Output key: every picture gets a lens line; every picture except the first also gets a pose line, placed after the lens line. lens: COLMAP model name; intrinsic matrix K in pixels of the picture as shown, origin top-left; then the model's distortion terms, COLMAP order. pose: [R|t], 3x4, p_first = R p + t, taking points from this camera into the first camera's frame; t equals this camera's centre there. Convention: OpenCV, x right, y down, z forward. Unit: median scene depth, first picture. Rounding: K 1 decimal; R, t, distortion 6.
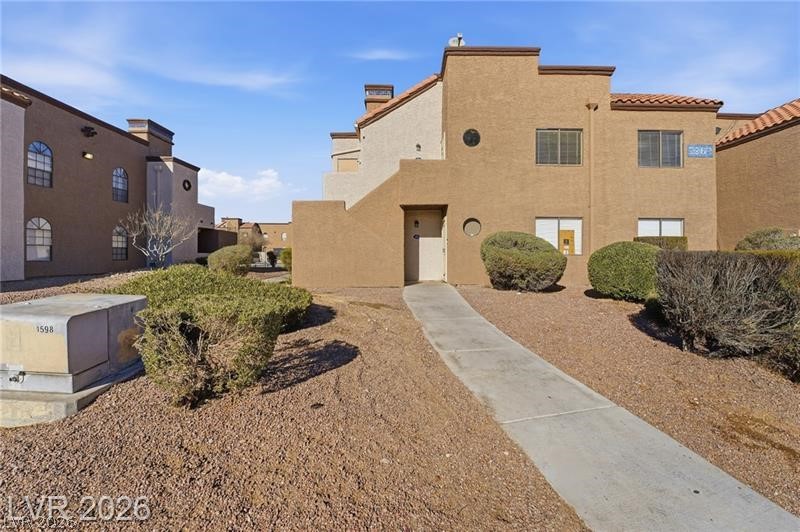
lens RADIAL K [[329.6, 0, 396.4], [0, 329.6, 264.9], [0, 0, 1]] dist [-0.020884, -0.000100]
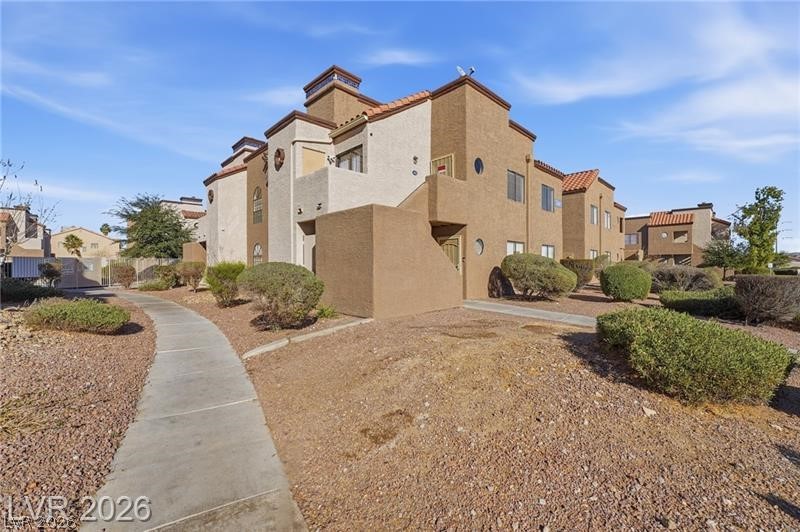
lens RADIAL K [[329.6, 0, 396.4], [0, 329.6, 264.9], [0, 0, 1]] dist [-0.020884, -0.000100]
pose [[0.728097, -0.004345, 0.685460, -0.646197], [0.008036, 0.999965, -0.002198, -0.045133], [-0.685427, 0.007109, 0.728107, 0.332691]]
